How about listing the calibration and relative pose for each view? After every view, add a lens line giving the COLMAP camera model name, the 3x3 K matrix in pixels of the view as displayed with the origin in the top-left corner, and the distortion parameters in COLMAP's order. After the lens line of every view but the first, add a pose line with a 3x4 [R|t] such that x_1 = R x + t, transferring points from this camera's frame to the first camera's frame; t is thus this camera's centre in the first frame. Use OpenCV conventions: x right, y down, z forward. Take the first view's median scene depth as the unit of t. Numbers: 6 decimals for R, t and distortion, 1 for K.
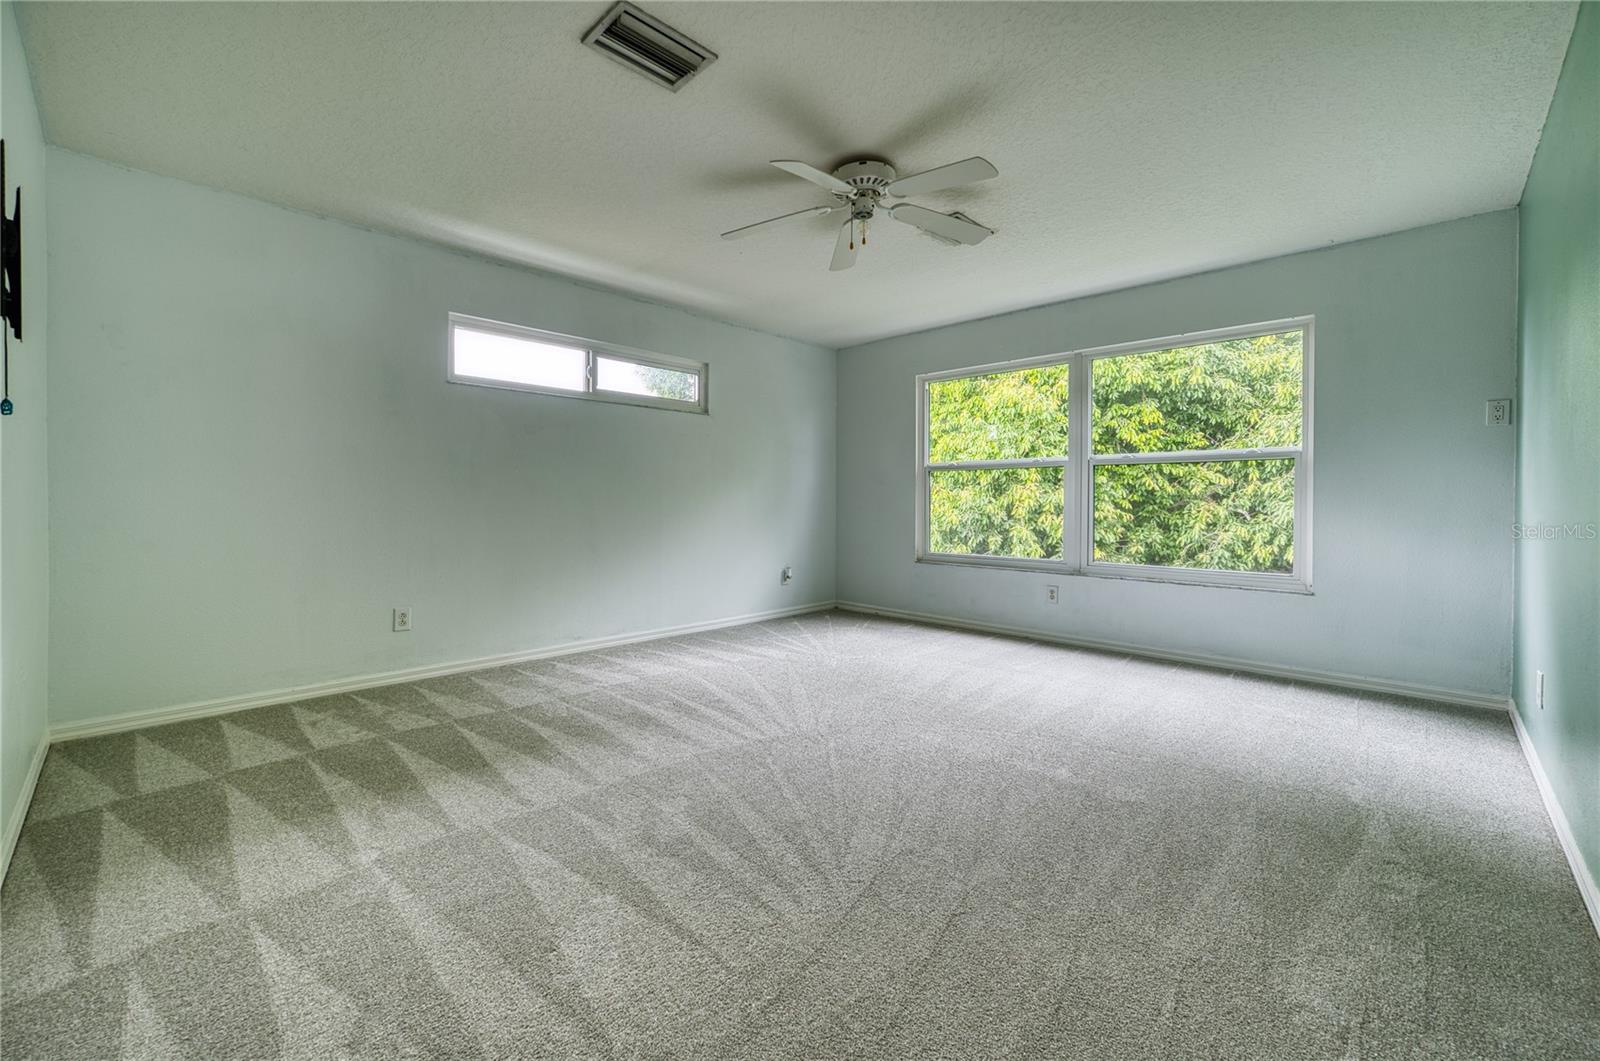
lens RADIAL K [[634.6, 0, 798.5], [0, 634.6, 527.0], [0, 0, 1]] dist [-0.000955, 0.000486]
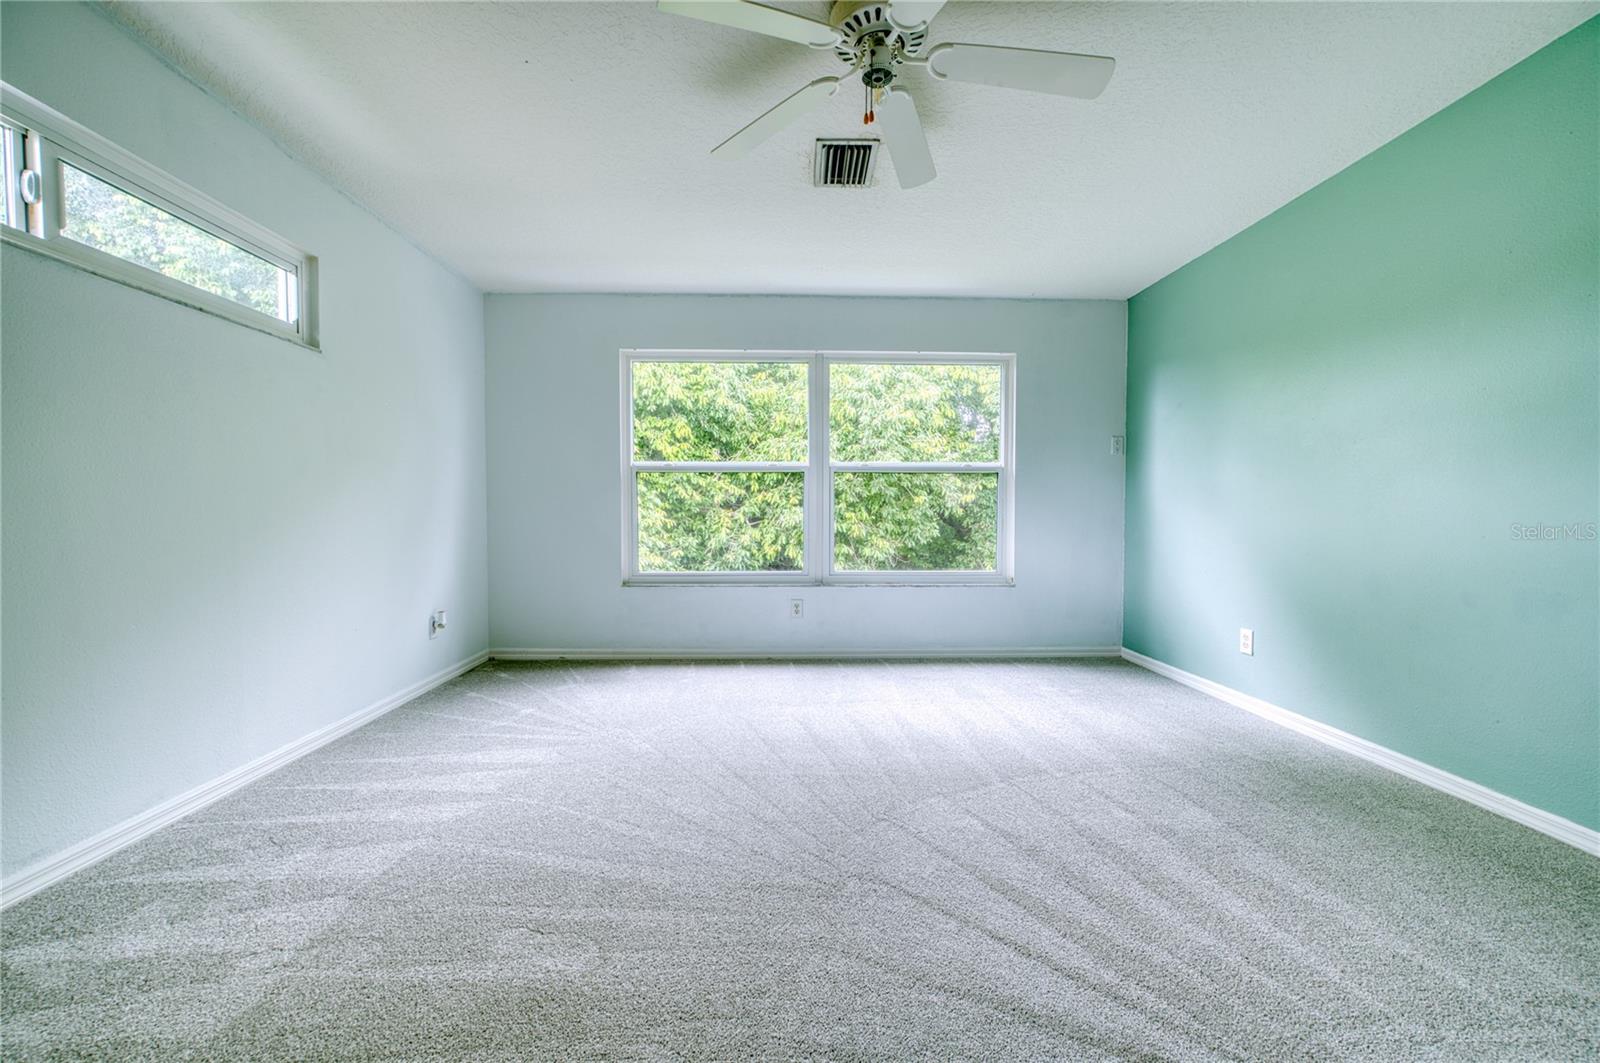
lens RADIAL K [[628.3, 0, 796.8], [0, 628.3, 540.9], [0, 0, 1]] dist [0.000124, 0.000176]
pose [[0.705848, -0.037578, 0.707366, -0.080393], [0.030101, 0.999281, 0.023050, -0.004782], [-0.707724, 0.005022, 0.706471, 0.109368]]
